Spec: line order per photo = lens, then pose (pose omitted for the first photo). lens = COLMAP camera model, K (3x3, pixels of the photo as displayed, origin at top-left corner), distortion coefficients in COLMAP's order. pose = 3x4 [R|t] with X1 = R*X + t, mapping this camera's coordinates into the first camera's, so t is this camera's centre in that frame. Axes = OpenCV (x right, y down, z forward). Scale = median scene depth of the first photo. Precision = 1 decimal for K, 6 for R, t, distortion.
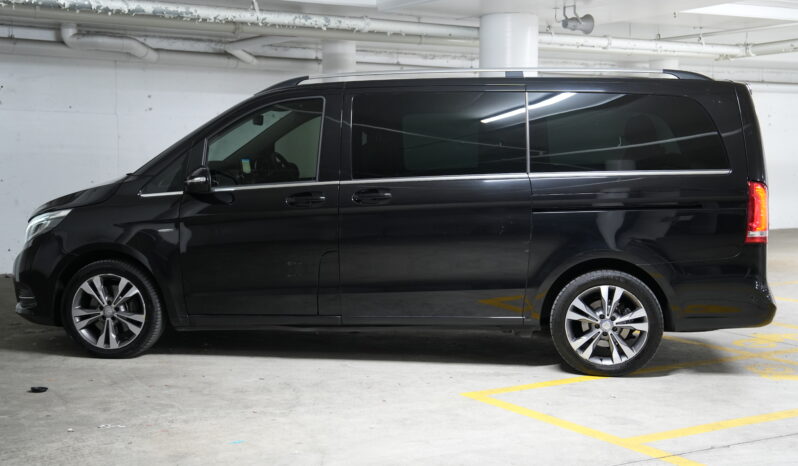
lens RADIAL K [[1284.6, 0, 399.0], [0, 1284.6, 233.0], [0, 0, 1]] dist [0.178929, 0.021413]
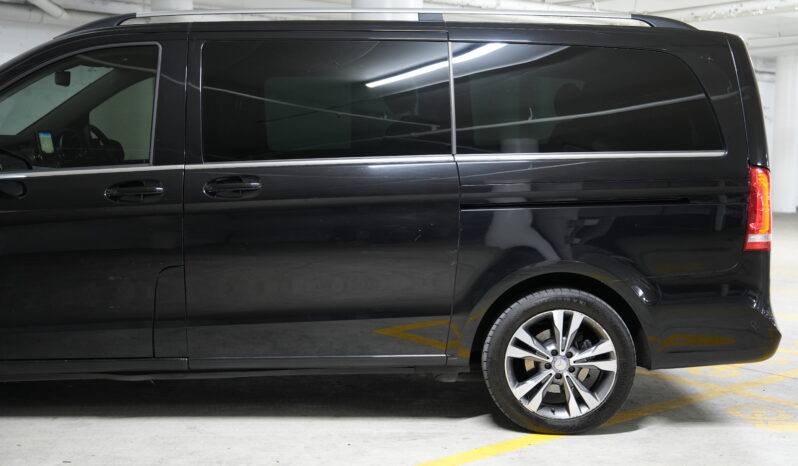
lens RADIAL K [[1215.8, 0, 416.4], [0, 1215.8, 235.5], [0, 0, 1]] dist [0.167505, 0.082853]
pose [[0.987962, -0.007464, 0.154518, -0.024292], [0.004534, 0.999803, 0.019305, -0.014085], [-0.154632, -0.018372, 0.987801, 0.317720]]
